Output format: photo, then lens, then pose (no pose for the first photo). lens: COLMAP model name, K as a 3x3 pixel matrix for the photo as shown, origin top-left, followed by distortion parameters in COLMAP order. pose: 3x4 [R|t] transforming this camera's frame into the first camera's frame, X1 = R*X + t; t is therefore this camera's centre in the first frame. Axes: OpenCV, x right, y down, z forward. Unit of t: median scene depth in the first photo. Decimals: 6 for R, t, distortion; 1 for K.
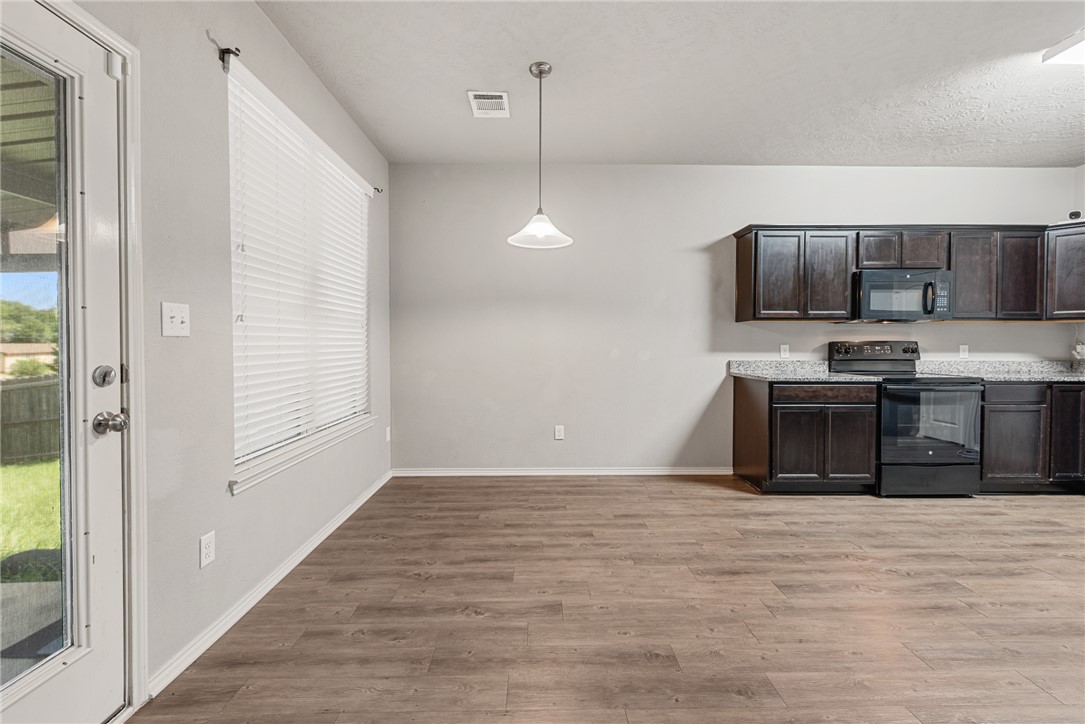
lens RADIAL K [[446.1, 0, 542.7], [0, 446.1, 352.7], [0, 0, 1]] dist [0.000352, 0.000033]
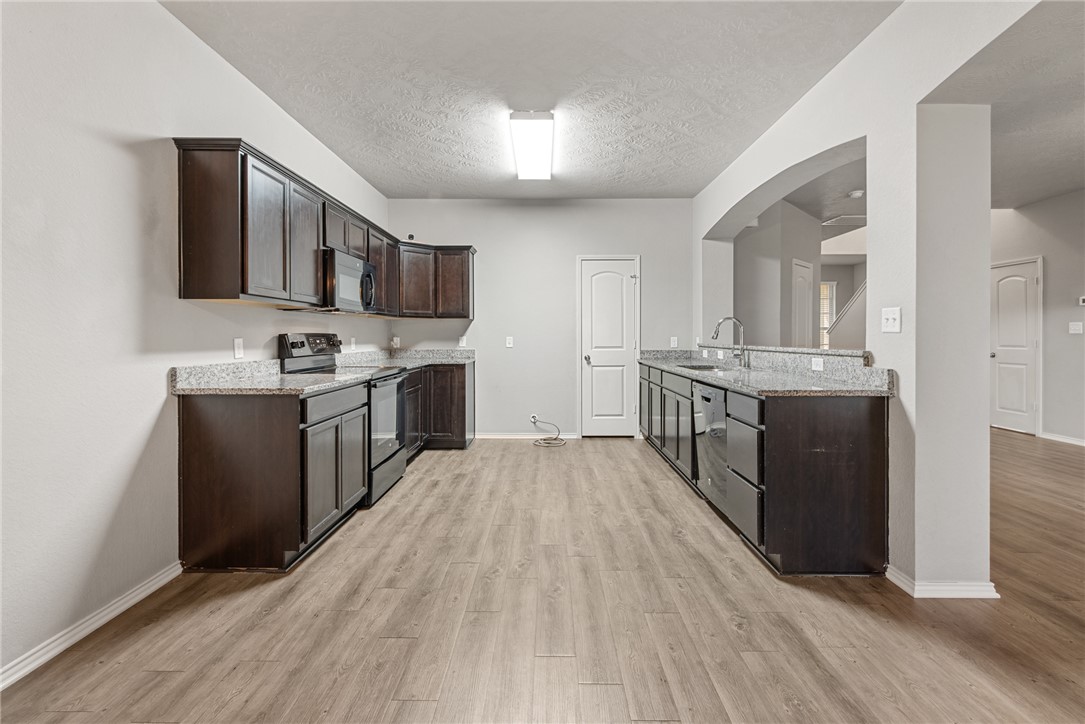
lens RADIAL K [[466.5, 0, 540.9], [0, 466.5, 340.6], [0, 0, 1]] dist [0.002672, -0.000489]
pose [[0.031439, -0.010699, 0.999448, -0.152612], [0.026709, 0.999595, 0.009860, -0.010147], [-0.999149, 0.026384, 0.031712, 0.579499]]
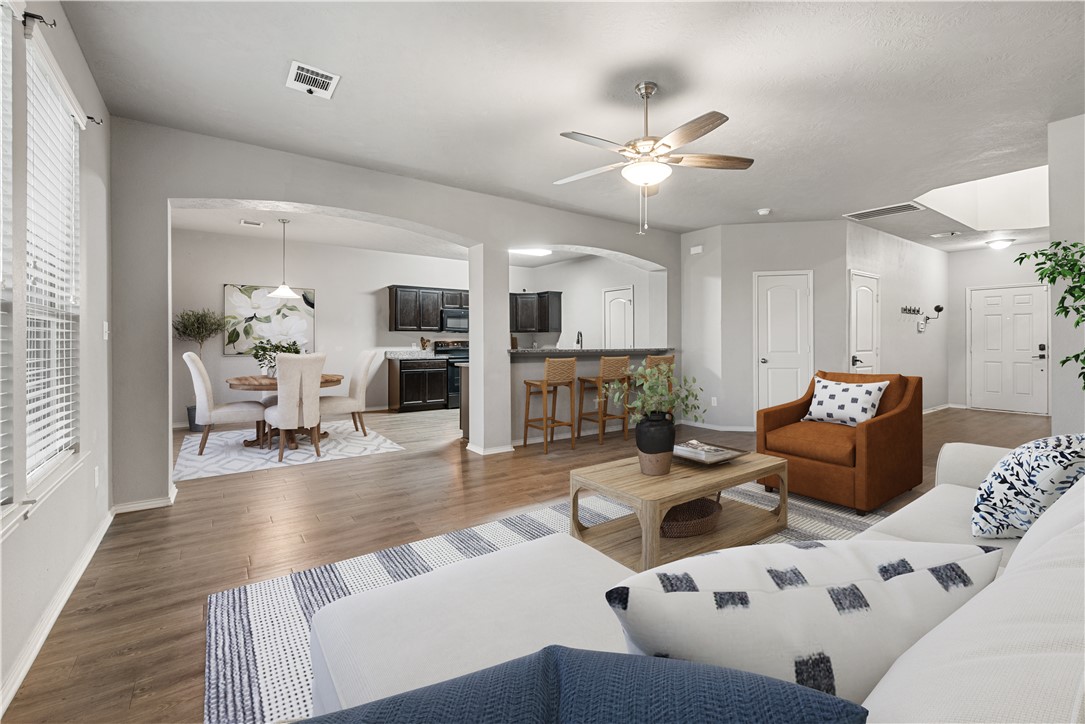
lens RADIAL K [[466.5, 0, 543.5], [0, 466.5, 338.2], [0, 0, 1]] dist [0.002672, -0.000489]
pose [[0.830237, 0.002915, 0.557402, -0.163544], [0.017482, 0.999358, -0.031264, 0.040759], [-0.557136, 0.035701, 0.829654, -1.187999]]
